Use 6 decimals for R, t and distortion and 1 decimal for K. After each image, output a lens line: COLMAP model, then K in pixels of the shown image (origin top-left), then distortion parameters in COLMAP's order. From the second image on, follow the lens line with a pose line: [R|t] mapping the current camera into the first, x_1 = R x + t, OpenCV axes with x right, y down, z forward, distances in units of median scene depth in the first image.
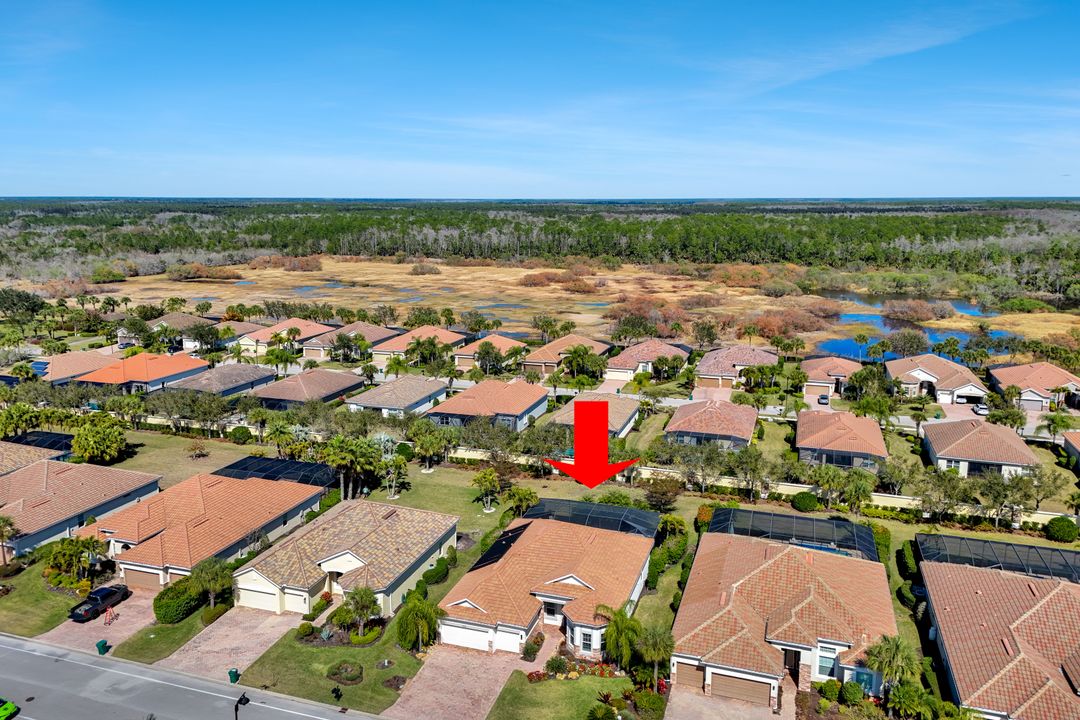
lens RADIAL K [[784.9, 0, 540.0], [0, 784.9, 360.0], [0, 0, 1]] dist [0.091970, -0.091407]
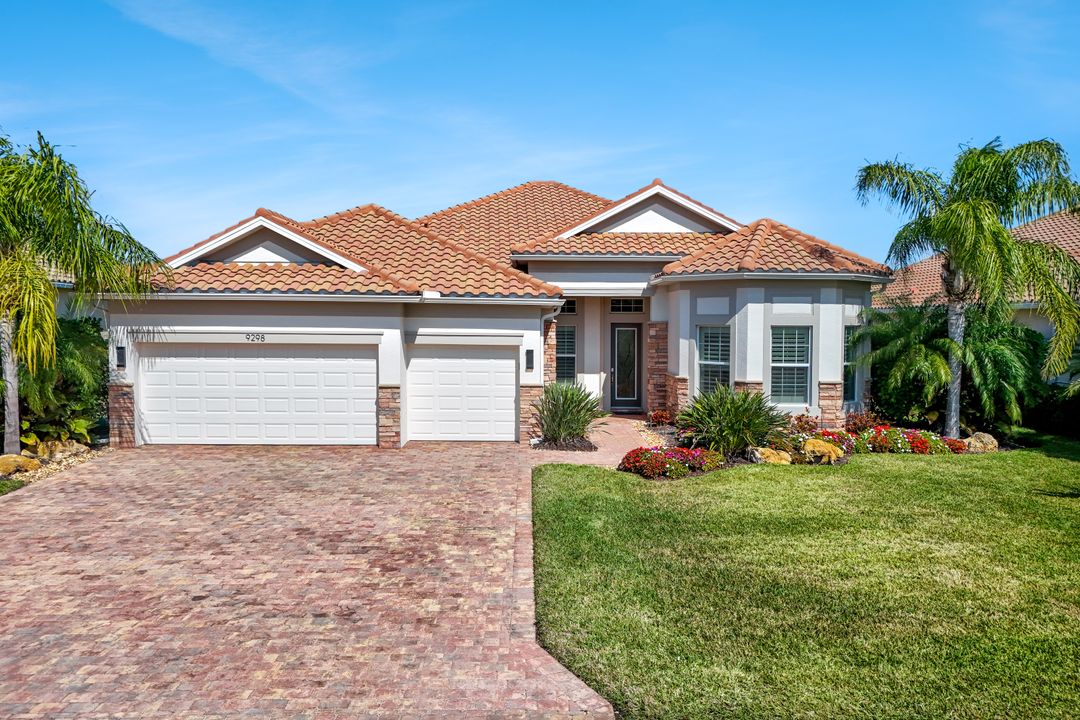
lens RADIAL K [[784.9, 0, 540.0], [0, 784.9, 360.0], [0, 0, 1]] dist [0.091970, -0.091407]
pose [[0.948429, -0.010238, 0.316824, -0.059320], [0.060758, 0.986818, -0.149995, 0.246347], [-0.311112, 0.161509, 0.936549, 0.504999]]
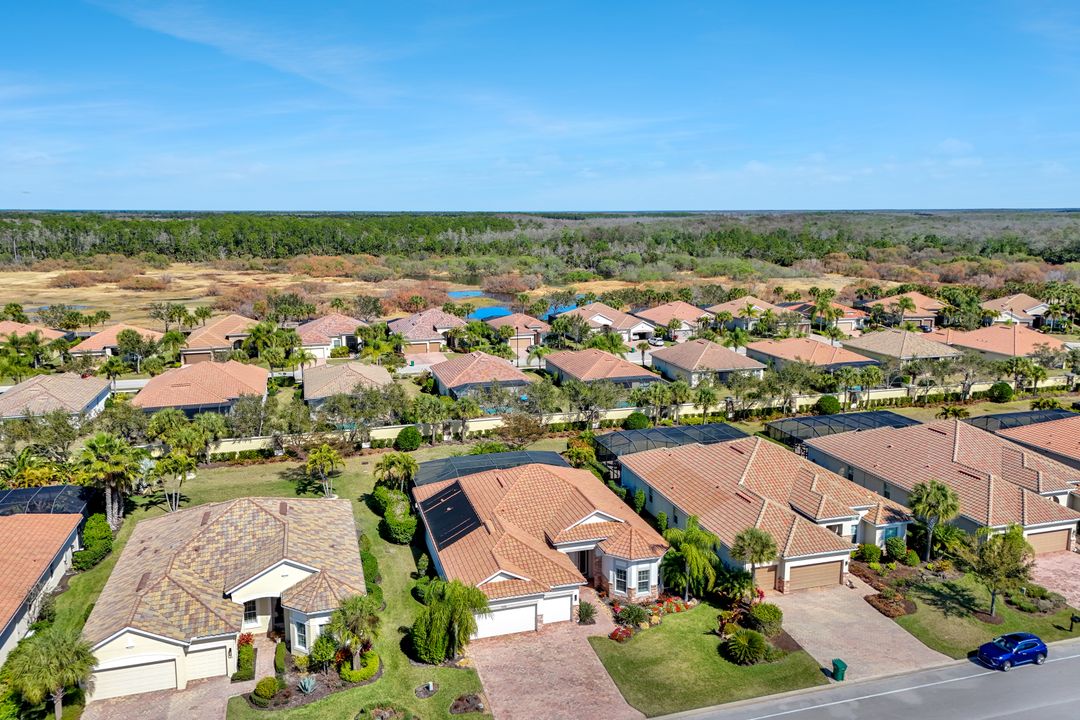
lens RADIAL K [[784.9, 0, 540.0], [0, 784.9, 360.0], [0, 0, 1]] dist [0.091970, -0.091407]
pose [[0.825443, -0.109068, 0.553849, -0.294705], [0.115757, 0.993011, 0.023030, 0.060614], [-0.552490, 0.045102, 0.832299, 0.230184]]
